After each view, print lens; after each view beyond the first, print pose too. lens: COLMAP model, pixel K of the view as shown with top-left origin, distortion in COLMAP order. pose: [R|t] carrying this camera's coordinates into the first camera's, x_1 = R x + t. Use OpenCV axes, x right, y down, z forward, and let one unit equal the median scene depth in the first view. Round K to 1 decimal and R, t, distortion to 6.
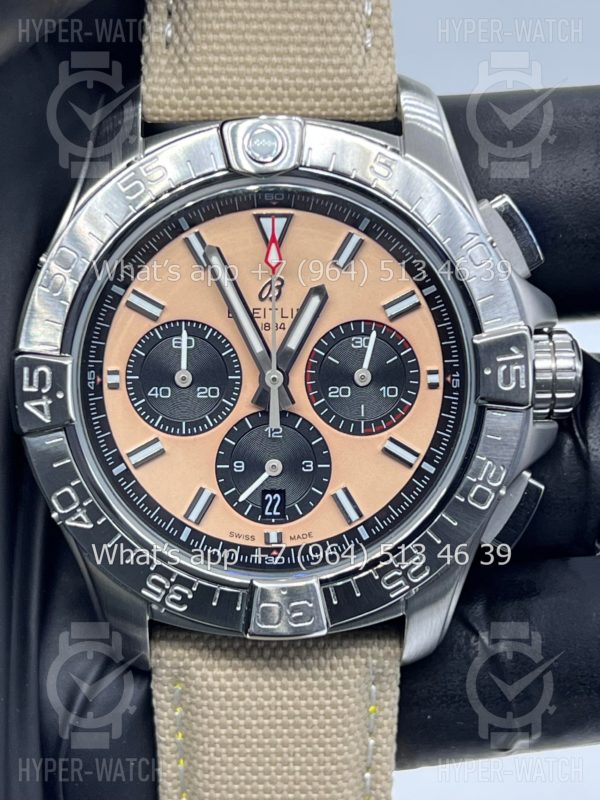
lens RADIAL K [[1846.8, 0, 287.8], [0, 1846.8, 397.1], [0, 0, 1]] dist [0.311780, -0.362324]
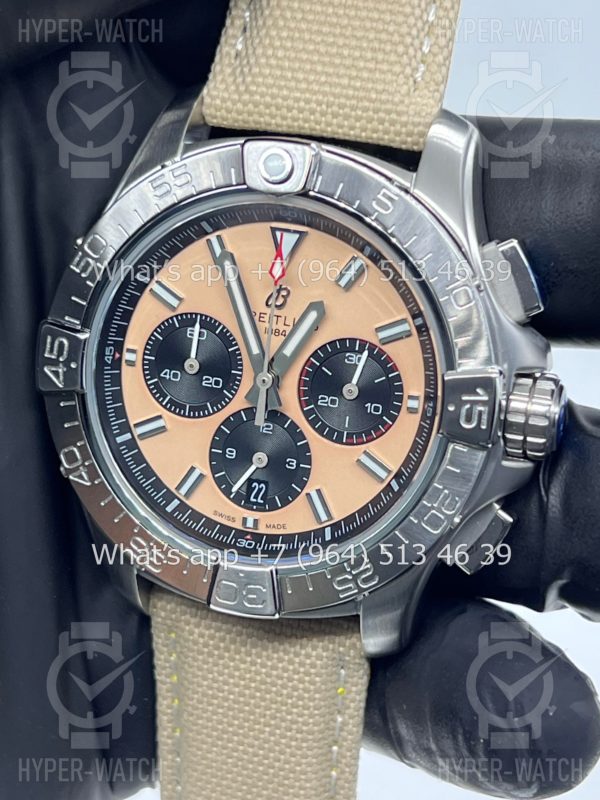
lens RADIAL K [[1846.8, 0, 287.8], [0, 1846.8, 397.1], [0, 0, 1]] dist [0.311780, -0.362324]
pose [[0.947620, 0.164894, -0.273544, 0.300473], [-0.144392, 0.985083, 0.093608, -0.102724], [0.284899, -0.049207, 0.957294, -0.034657]]
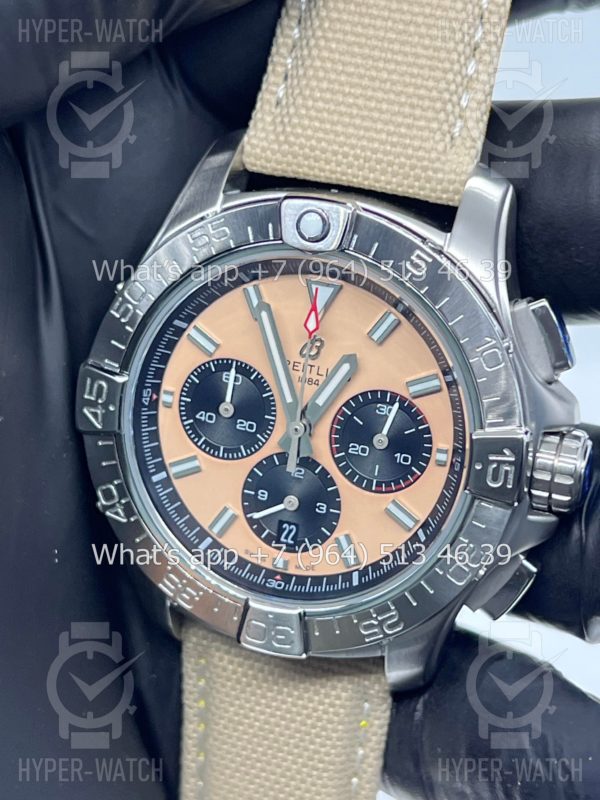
lens RADIAL K [[1846.8, 0, 287.8], [0, 1846.8, 397.1], [0, 0, 1]] dist [0.311780, -0.362324]
pose [[0.936616, 0.204067, -0.284792, 0.296771], [-0.163107, 0.973376, 0.161046, -0.204500], [0.310074, -0.104387, 0.944964, -0.049673]]
